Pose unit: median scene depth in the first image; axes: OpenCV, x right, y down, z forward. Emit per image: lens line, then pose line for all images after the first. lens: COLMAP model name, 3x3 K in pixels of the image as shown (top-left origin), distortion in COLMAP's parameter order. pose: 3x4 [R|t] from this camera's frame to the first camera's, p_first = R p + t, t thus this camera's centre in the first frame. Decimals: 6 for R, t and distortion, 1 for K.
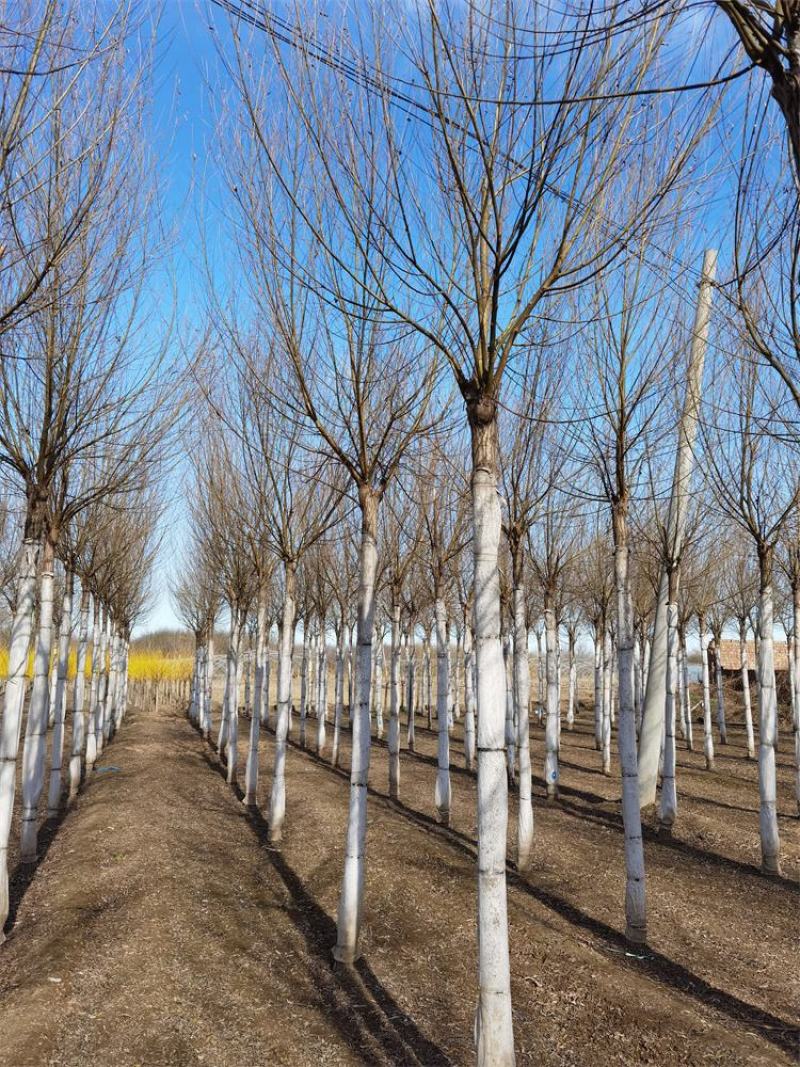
lens RADIAL K [[821.2, 0, 391.7], [0, 821.2, 534.8], [0, 0, 1]] dist [0.024000, -0.003829]
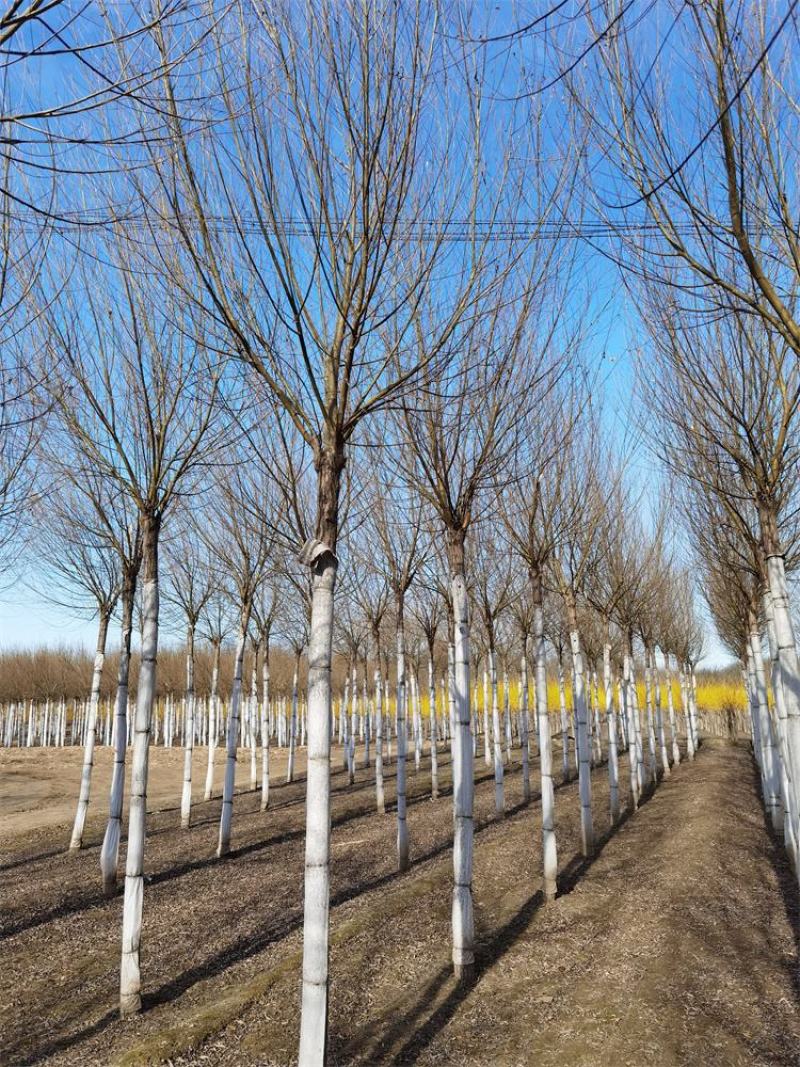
lens RADIAL K [[816.8, 0, 400.0], [0, 816.8, 533.5], [0, 0, 1]] dist [0.064781, -0.070746]
pose [[0.787779, -0.148963, -0.597674, -0.006738], [0.126323, 0.988763, -0.079935, -0.031421], [0.602865, -0.012529, 0.797745, -0.185298]]
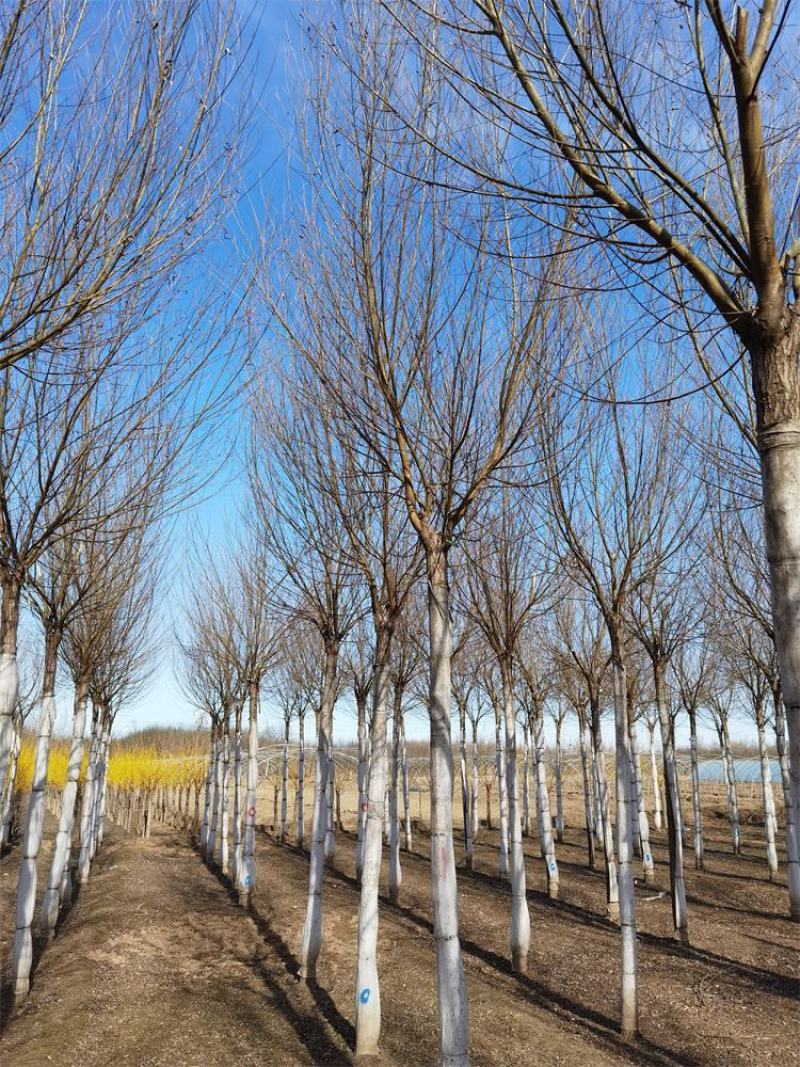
lens RADIAL K [[816.8, 0, 400.0], [0, 816.8, 533.5], [0, 0, 1]] dist [0.064781, -0.070746]
pose [[0.999790, -0.007385, 0.019135, -0.128744], [0.009527, 0.993393, -0.114368, 0.065773], [-0.018164, 0.114526, 0.993254, 0.420411]]
